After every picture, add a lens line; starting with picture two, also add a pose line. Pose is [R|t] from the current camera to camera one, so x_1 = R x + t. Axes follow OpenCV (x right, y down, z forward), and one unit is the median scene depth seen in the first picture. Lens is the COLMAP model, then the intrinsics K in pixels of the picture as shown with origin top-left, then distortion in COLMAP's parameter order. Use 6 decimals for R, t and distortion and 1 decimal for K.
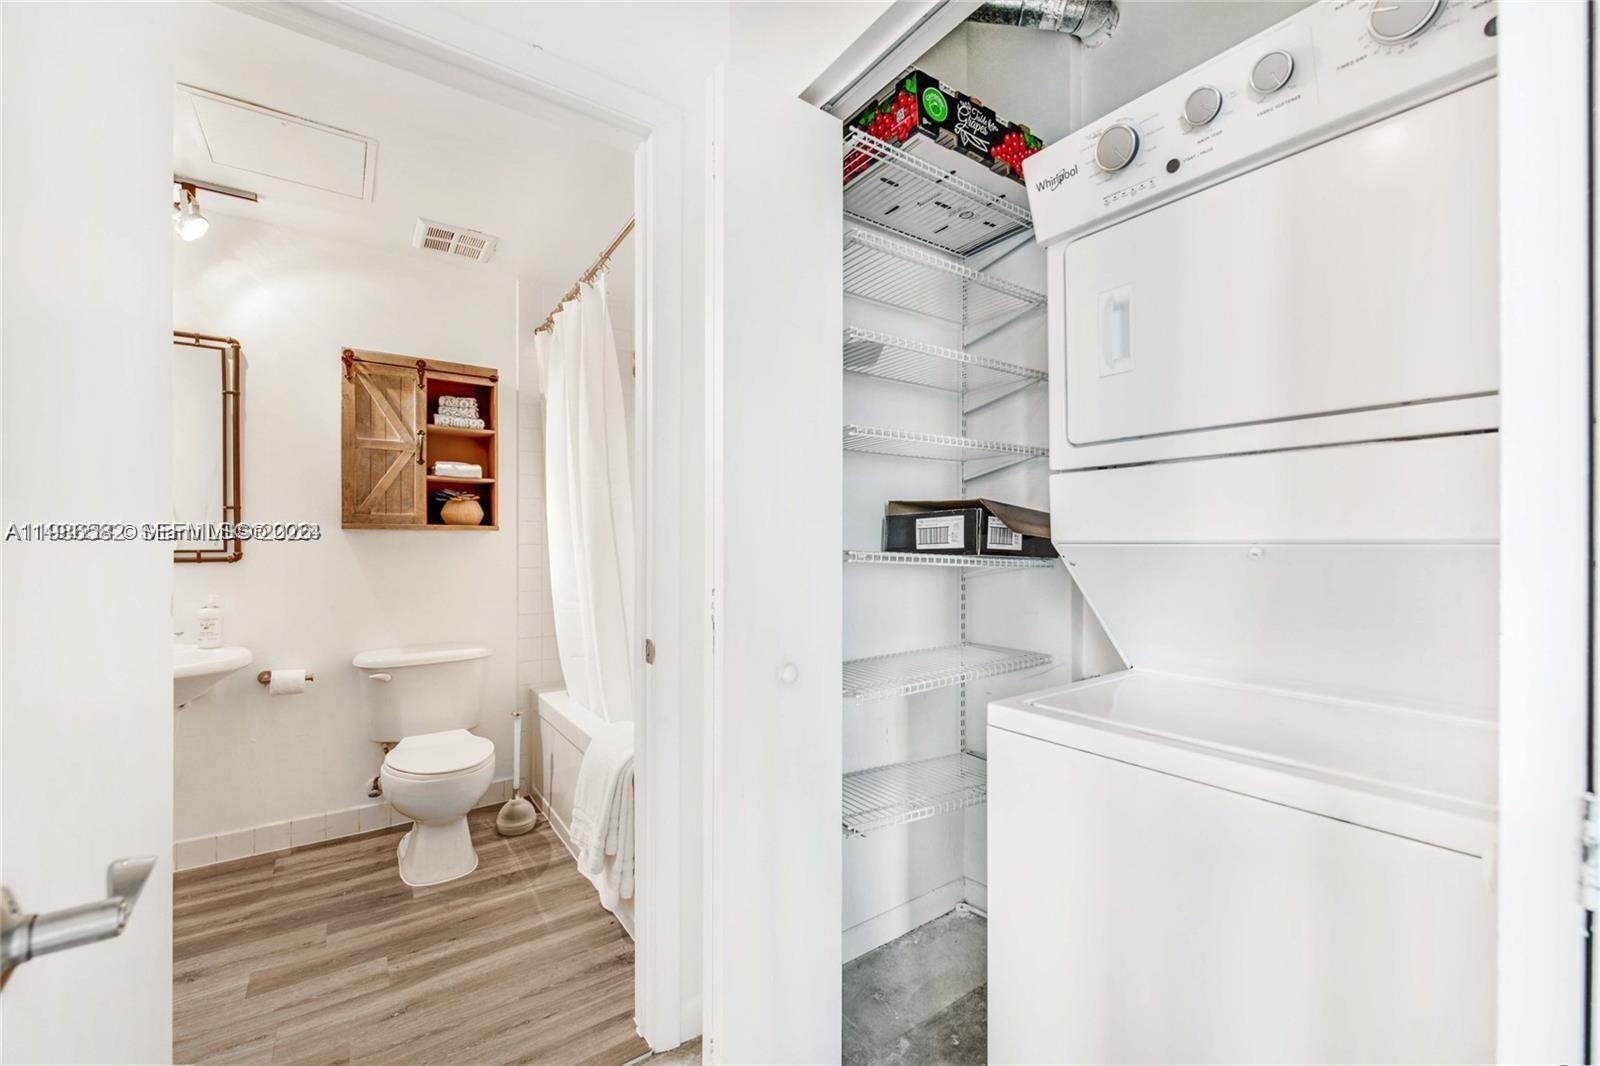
lens RADIAL K [[652.2, 0, 806.1], [0, 652.2, 538.5], [0, 0, 1]] dist [-0.003429, -0.000346]
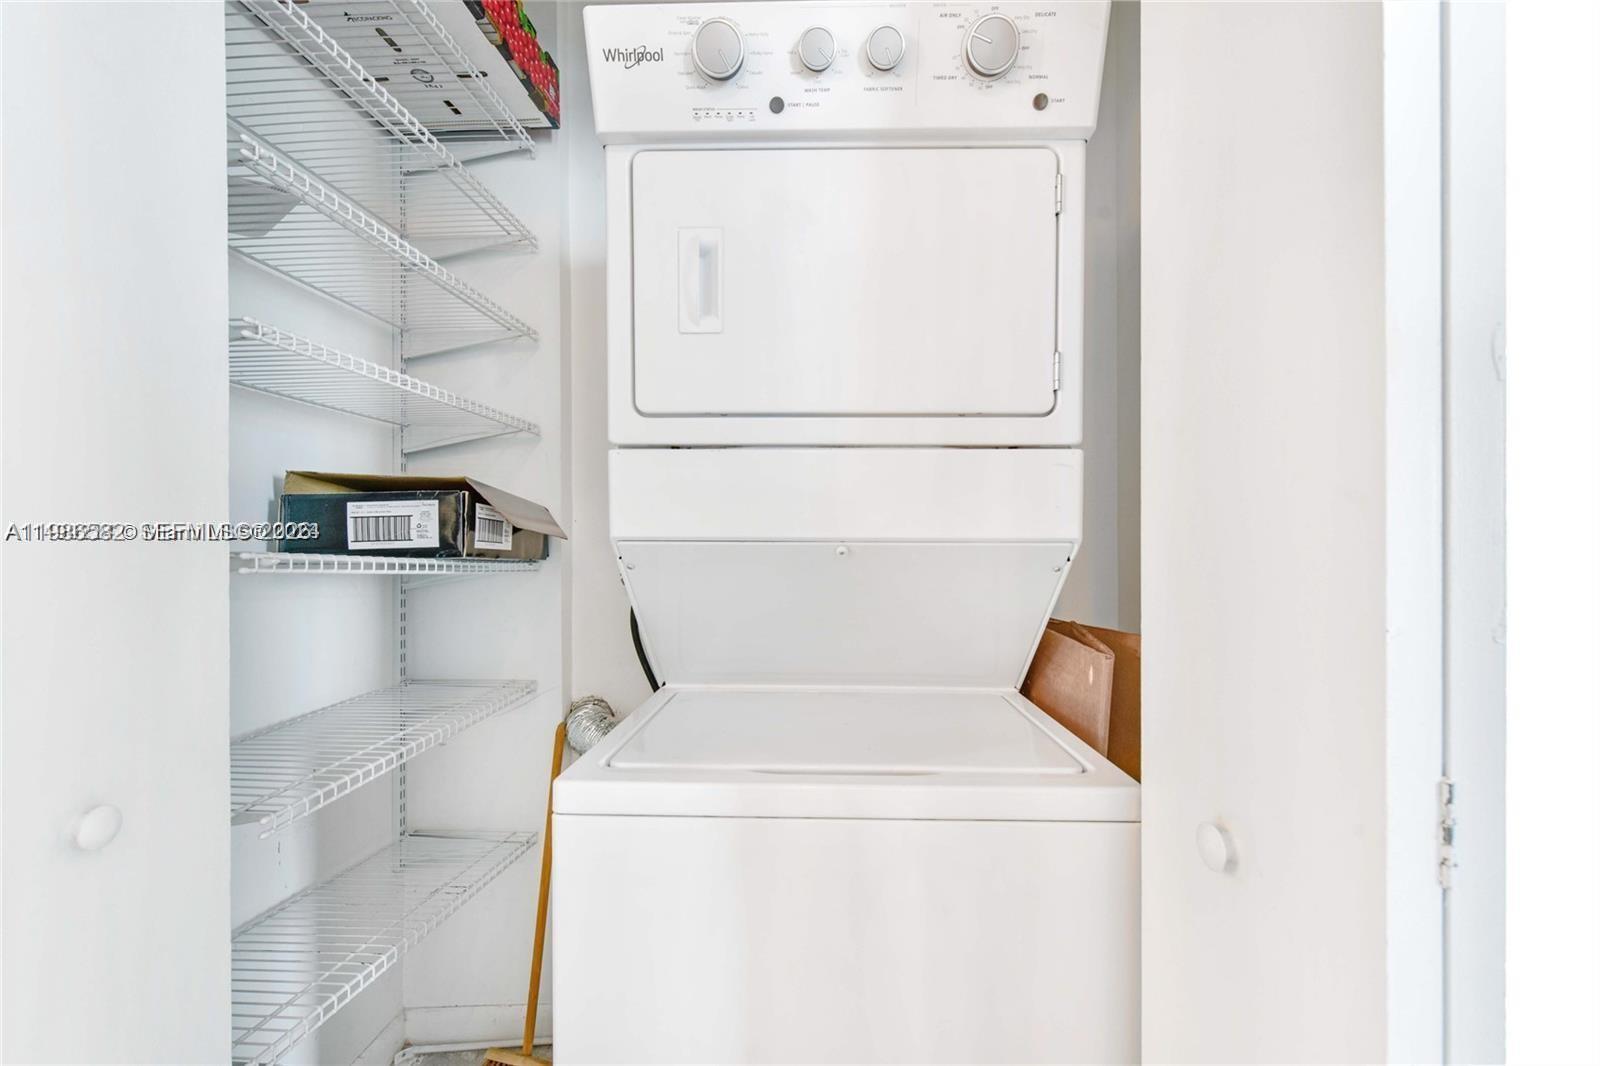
lens RADIAL K [[654.0, 0, 796.0], [0, 654.0, 545.0], [0, 0, 1]] dist [-0.003053, -0.001157]
pose [[0.620286, 0.003015, 0.784370, -0.062464], [-0.009787, 0.999945, 0.003896, 0.005702], [-0.784315, -0.010093, 0.620281, 0.272165]]
